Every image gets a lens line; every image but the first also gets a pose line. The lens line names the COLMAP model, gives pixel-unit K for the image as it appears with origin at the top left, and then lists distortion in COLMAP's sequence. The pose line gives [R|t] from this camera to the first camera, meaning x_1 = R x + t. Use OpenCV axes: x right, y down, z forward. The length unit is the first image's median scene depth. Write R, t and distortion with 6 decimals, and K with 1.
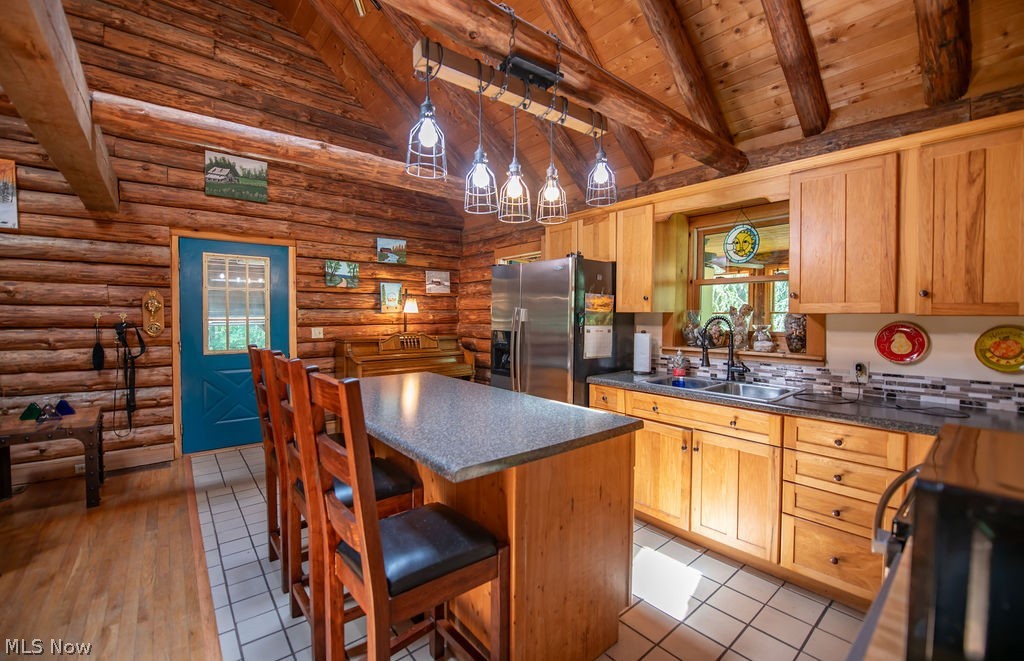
lens RADIAL K [[422.6, 0, 512.3], [0, 422.6, 323.6], [0, 0, 1]] dist [-0.022470, -0.000893]
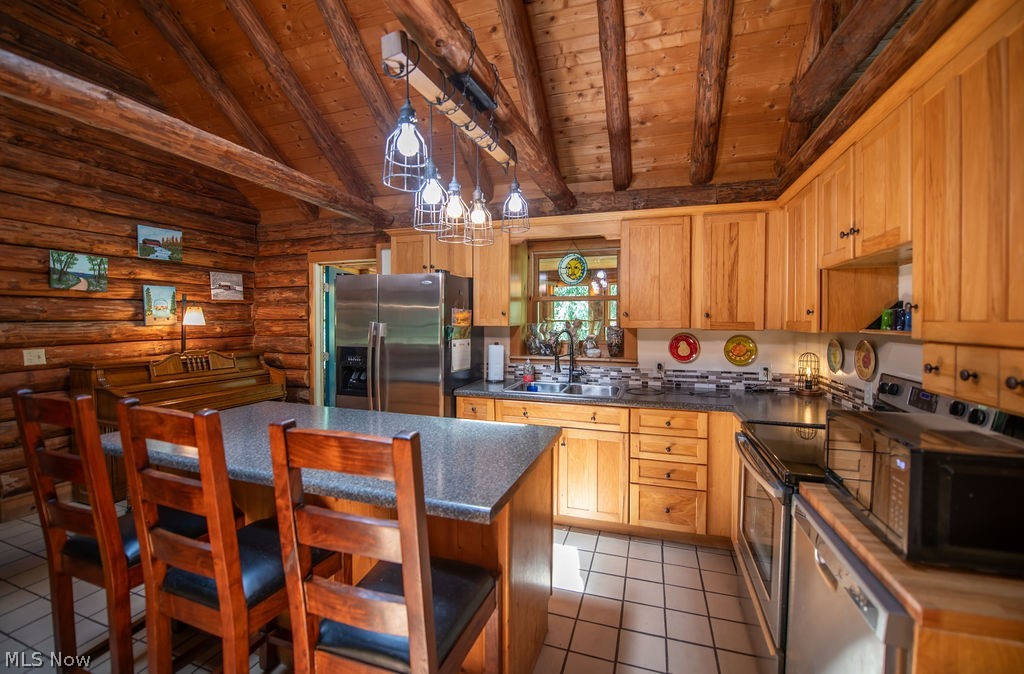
lens RADIAL K [[414.2, 0, 513.7], [0, 414.2, 327.3], [0, 0, 1]] dist [-0.016592, -0.003841]
pose [[0.850510, -0.013986, 0.525773, -0.230771], [0.013536, 0.999897, 0.004703, -0.029178], [-0.525785, 0.003116, 0.850612, 0.069109]]
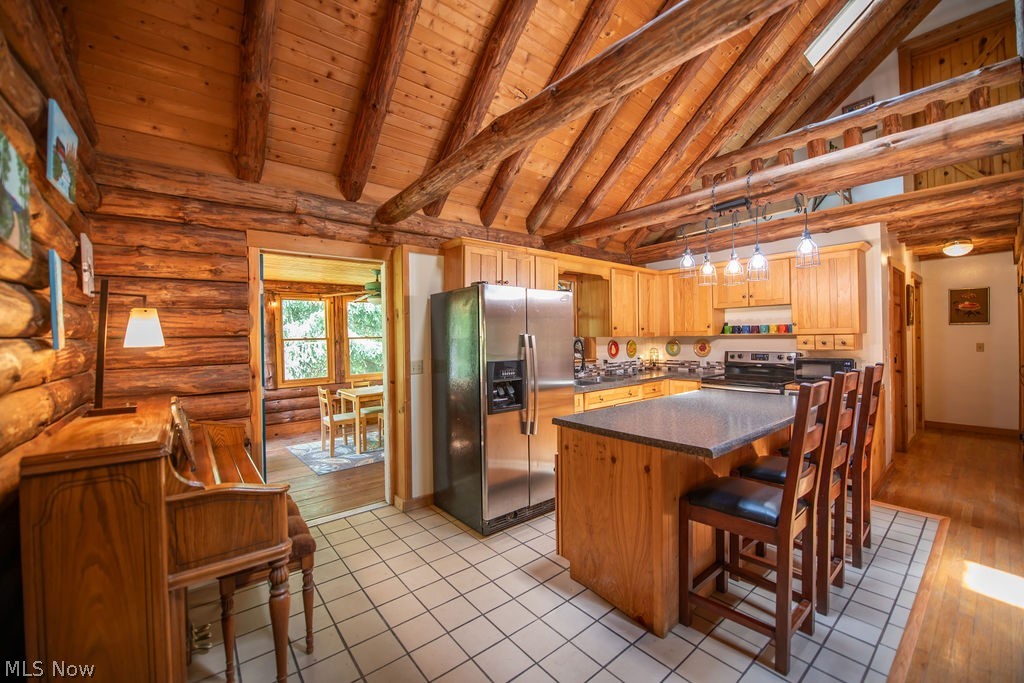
lens RADIAL K [[406.0, 0, 514.9], [0, 406.0, 335.4], [0, 0, 1]] dist [-0.007436, -0.005169]
pose [[0.008276, -0.002302, 0.999963, -1.010164], [0.036243, 0.999341, 0.002001, -0.041338], [-0.999309, 0.036225, 0.008354, 1.136085]]
